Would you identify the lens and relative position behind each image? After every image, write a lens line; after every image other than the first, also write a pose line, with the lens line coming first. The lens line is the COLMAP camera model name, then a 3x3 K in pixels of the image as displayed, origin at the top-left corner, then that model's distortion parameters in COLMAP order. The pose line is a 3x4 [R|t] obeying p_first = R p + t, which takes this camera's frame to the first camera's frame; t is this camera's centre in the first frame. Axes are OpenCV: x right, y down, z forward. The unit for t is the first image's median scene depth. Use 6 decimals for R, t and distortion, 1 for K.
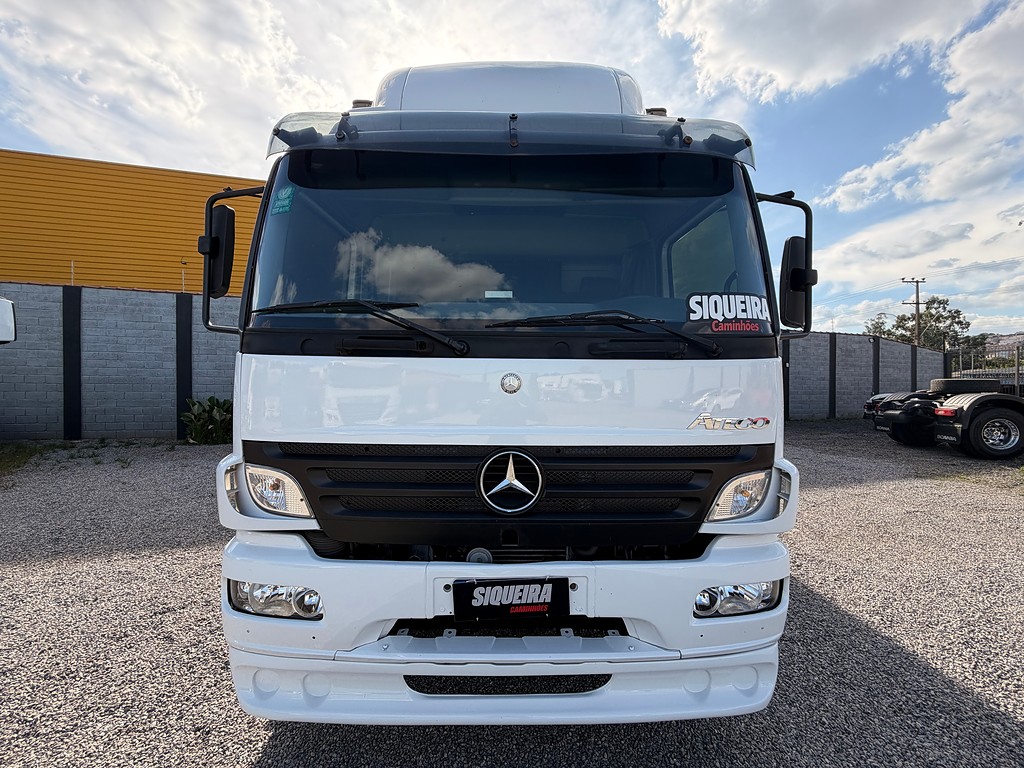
lens RADIAL K [[435.0, 0, 515.8], [0, 435.0, 389.6], [0, 0, 1]] dist [0.000022, 0.000121]
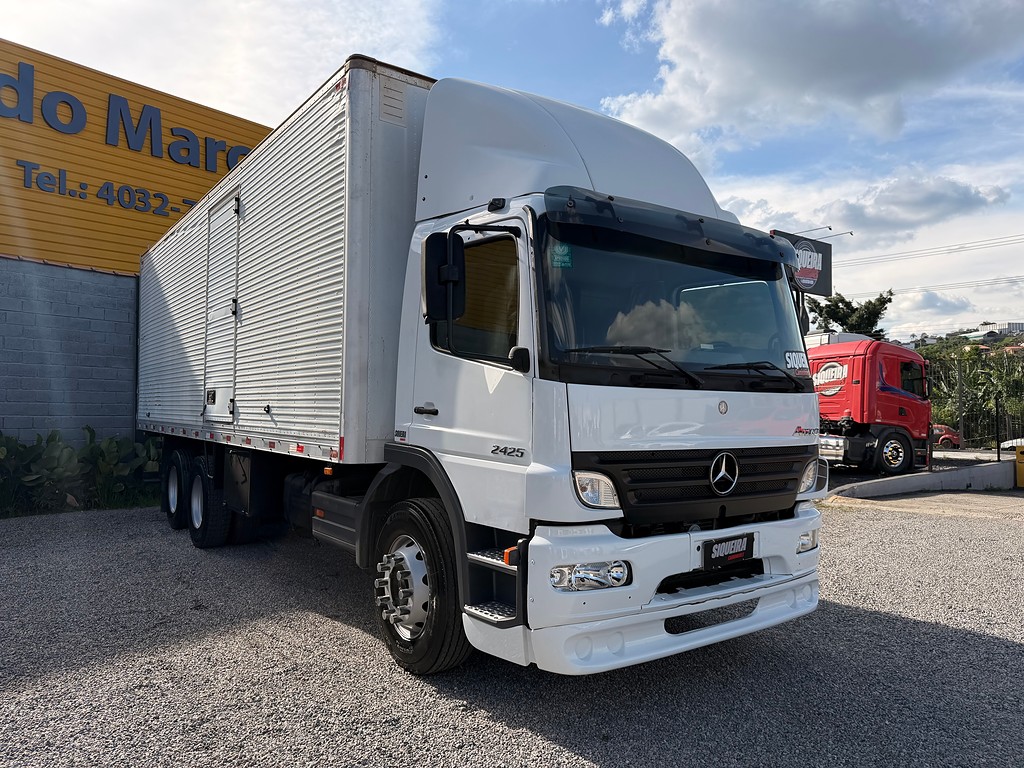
lens RADIAL K [[736.2, 0, 512.0], [0, 736.2, 384.0], [0, 0, 1]] dist [0.056225, -0.055921]
pose [[0.819361, 0.020489, 0.572912, -2.034286], [-0.000428, 0.999383, -0.035128, -0.005595], [-0.573278, 0.028537, 0.818864, -0.665167]]
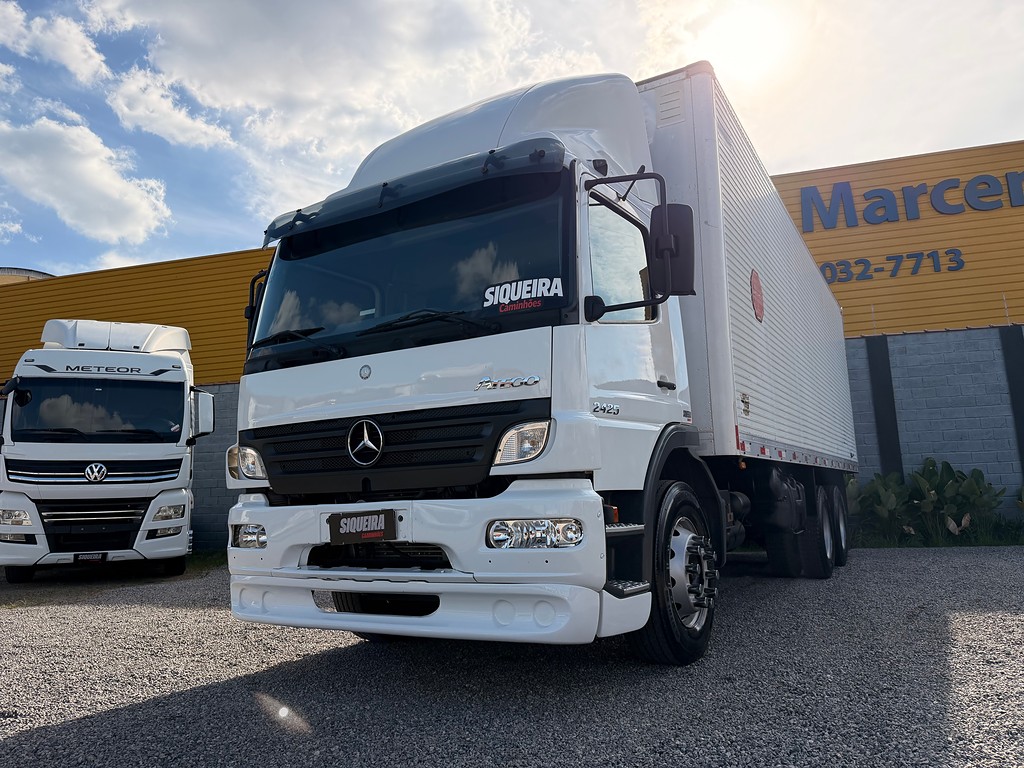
lens RADIAL K [[736.2, 0, 512.0], [0, 736.2, 384.0], [0, 0, 1]] dist [0.056225, -0.055921]
pose [[0.862629, -0.113417, -0.492959, 1.525986], [0.034617, 0.985491, -0.166159, 0.424130], [0.504652, 0.126268, 0.854039, -0.763909]]
